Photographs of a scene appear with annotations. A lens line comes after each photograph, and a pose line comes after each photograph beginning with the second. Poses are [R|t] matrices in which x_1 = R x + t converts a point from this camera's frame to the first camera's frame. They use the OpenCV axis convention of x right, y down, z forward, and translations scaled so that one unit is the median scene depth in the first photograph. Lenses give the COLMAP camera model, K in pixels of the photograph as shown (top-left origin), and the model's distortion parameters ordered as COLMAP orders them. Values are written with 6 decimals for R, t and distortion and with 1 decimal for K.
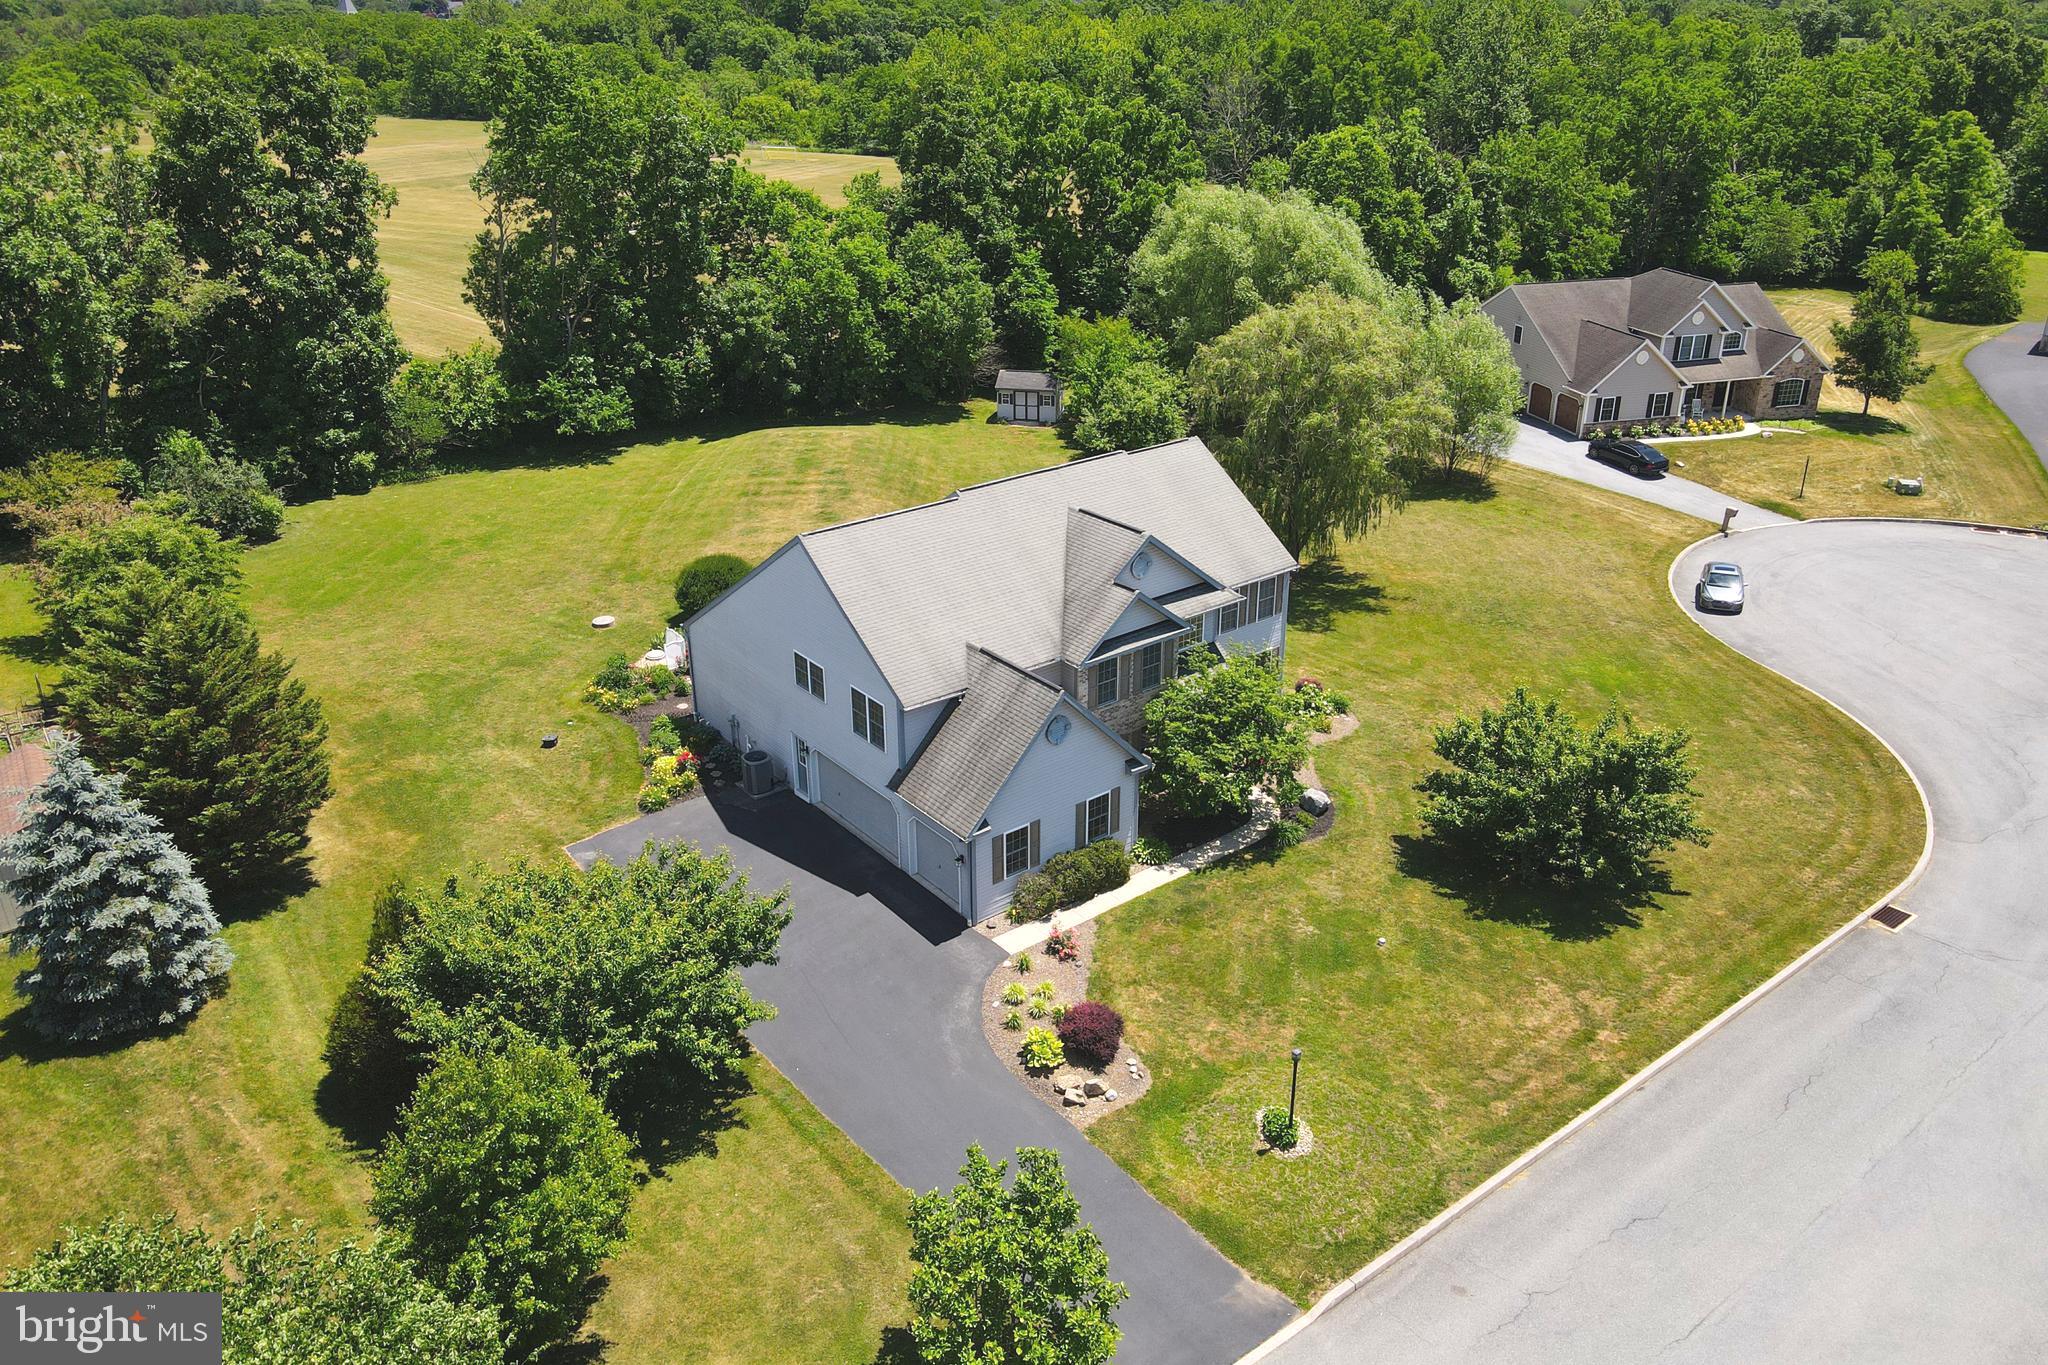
lens RADIAL K [[1478.9, 0, 1024.0], [0, 1478.9, 682.5], [0, 0, 1]] dist [0.002092, 0.005216]
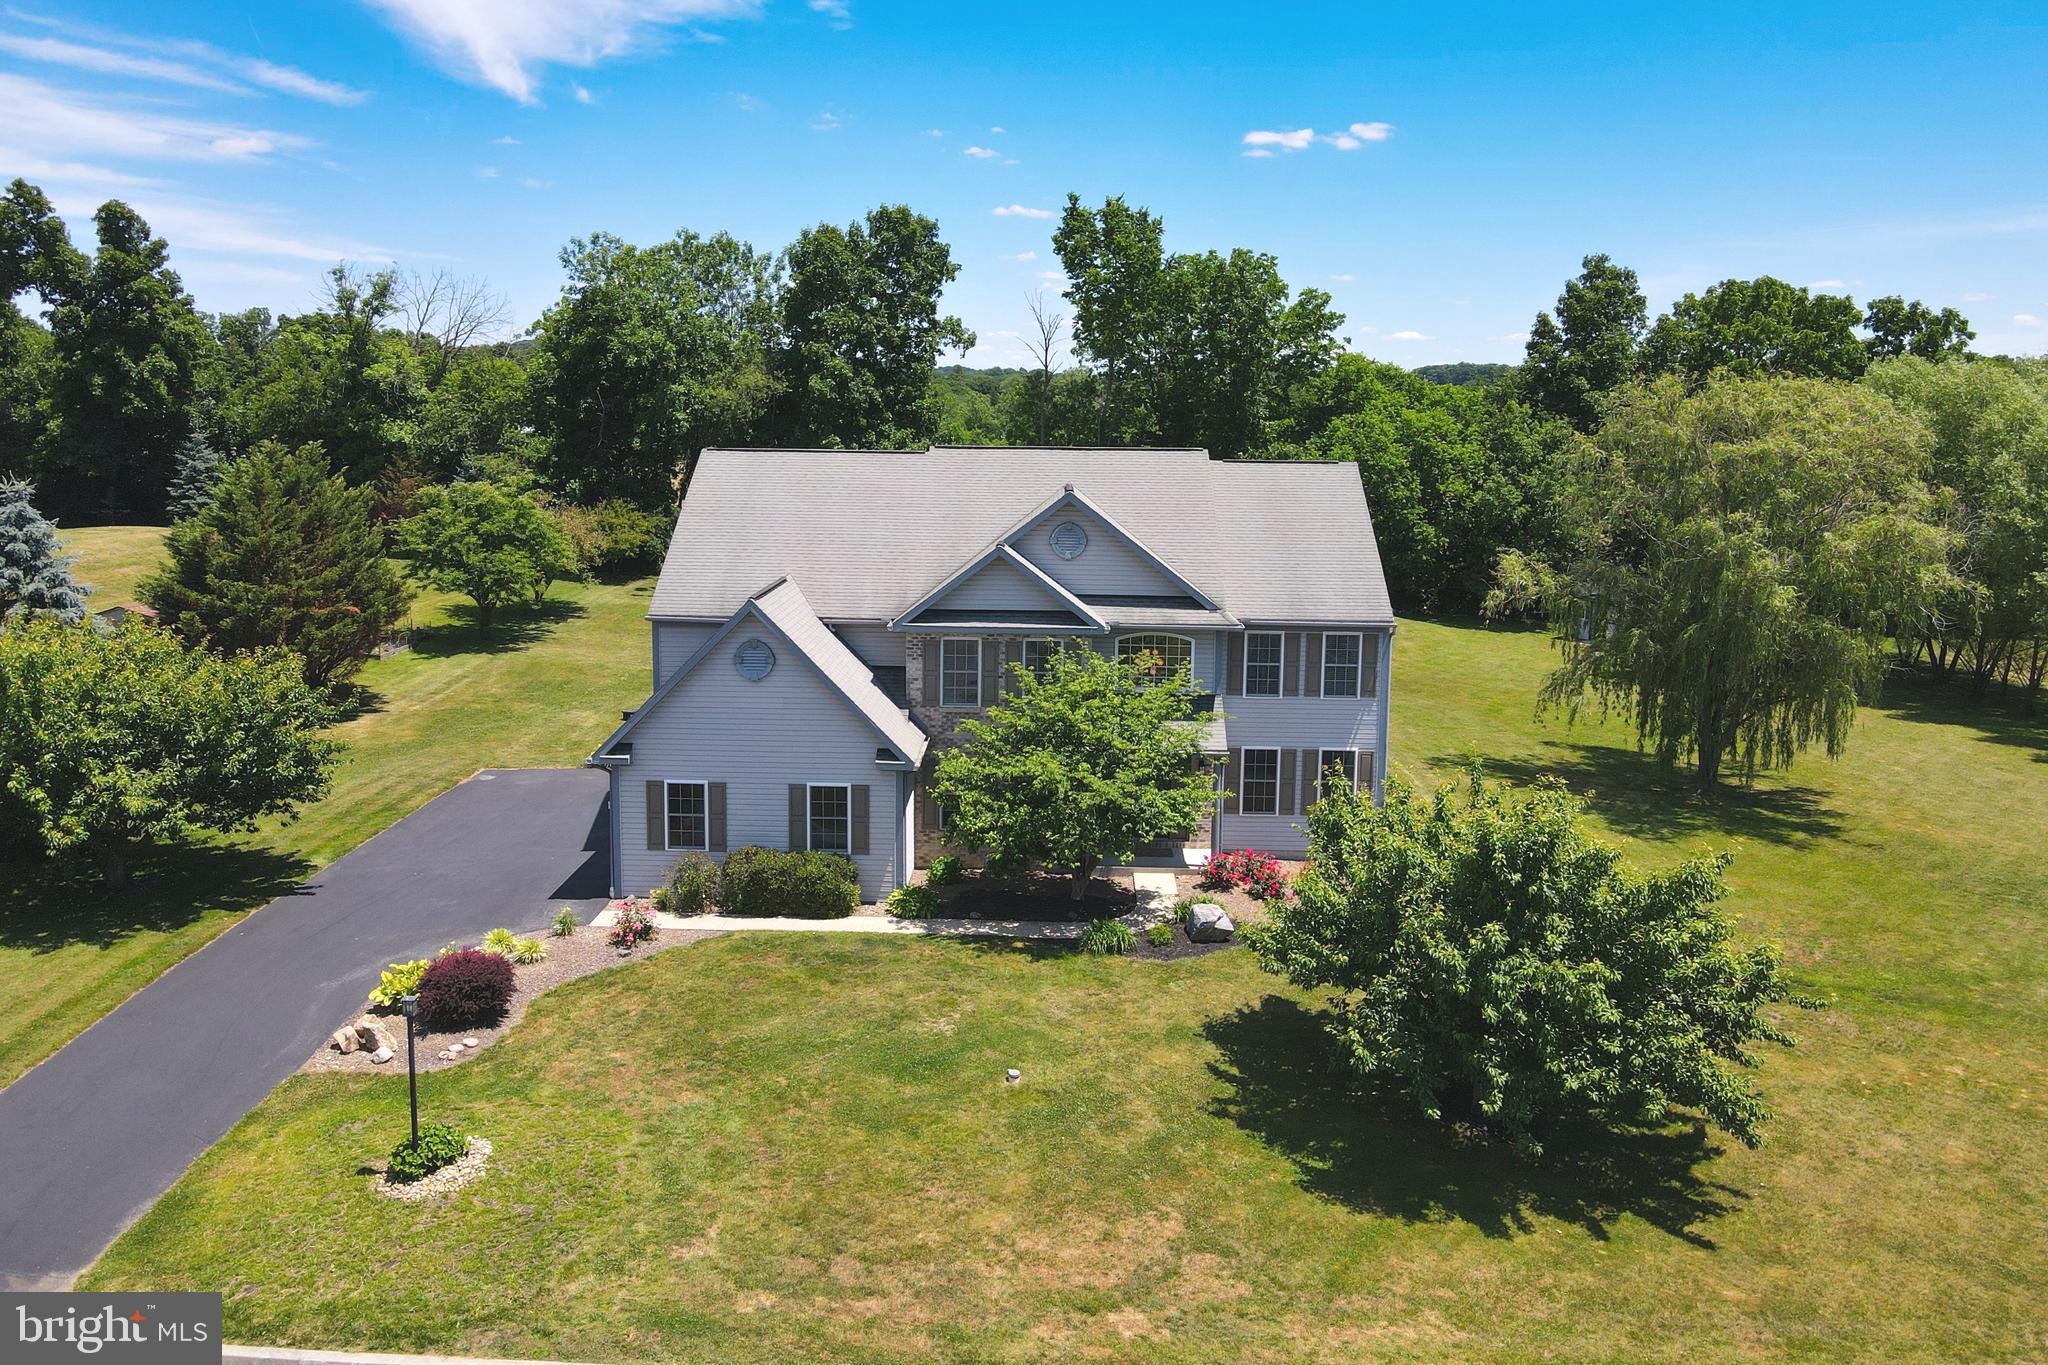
lens RADIAL K [[1501.6, 0, 1028.7], [0, 1501.6, 646.0], [0, 0, 1]] dist [0.007783, 0.004473]
pose [[0.771505, 0.117806, -0.625222, 0.549605], [-0.286904, 0.941536, -0.176624, 0.109481], [0.567861, 0.315645, 0.760198, 0.462109]]
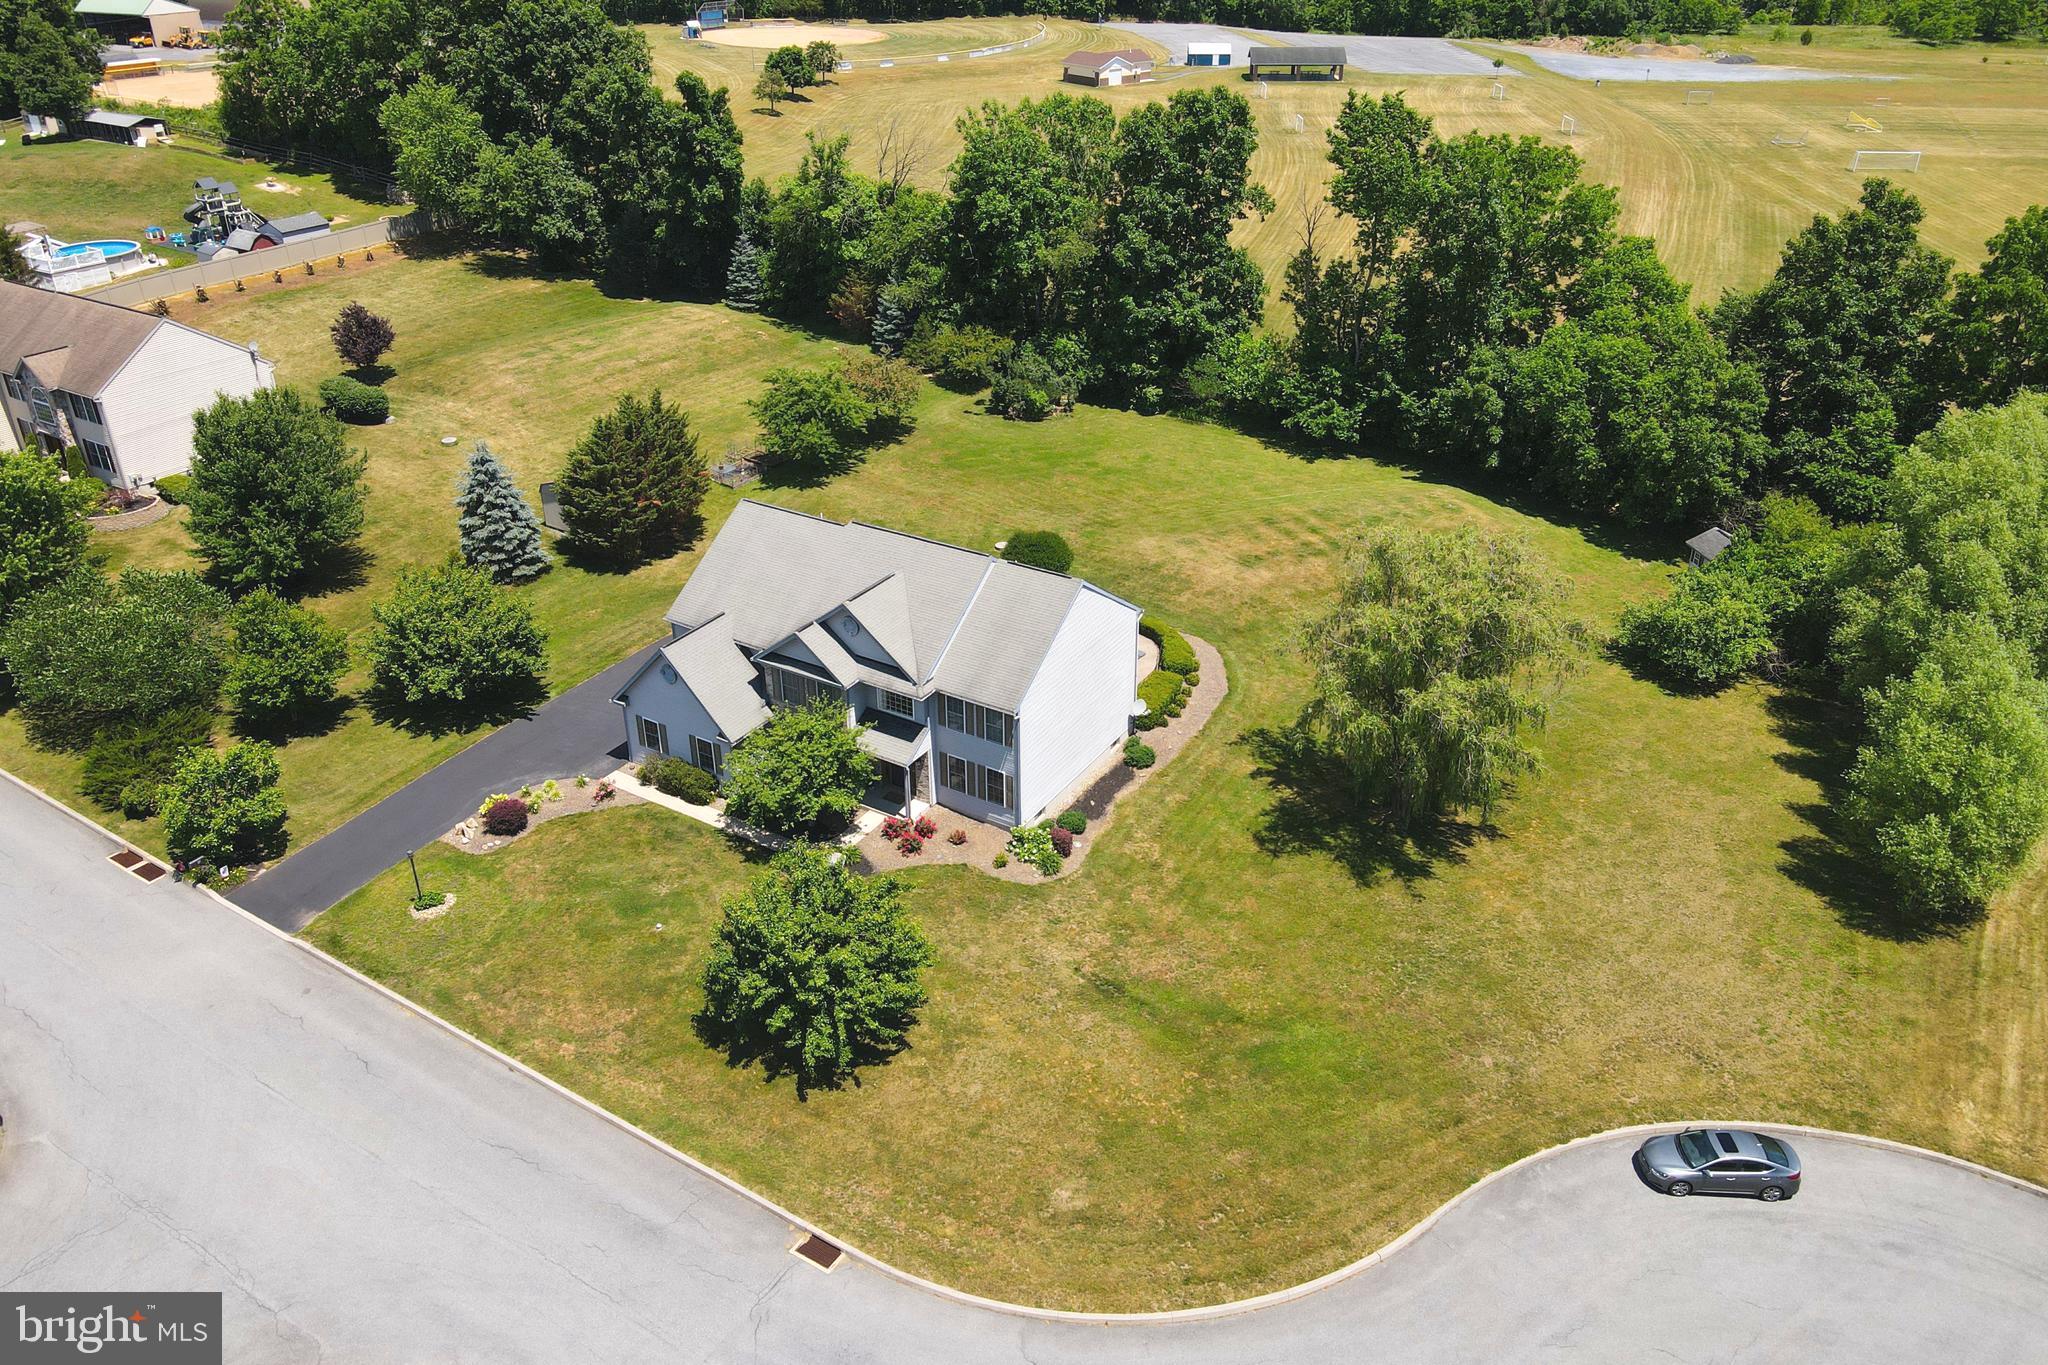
lens RADIAL K [[1478.9, 0, 1024.0], [0, 1478.9, 682.5], [0, 0, 1]] dist [0.002092, 0.005216]
pose [[0.344816, 0.458763, -0.818925, 1.224901], [-0.396717, 0.861908, 0.315801, -0.510708], [0.850716, 0.215988, 0.479199, 0.553521]]
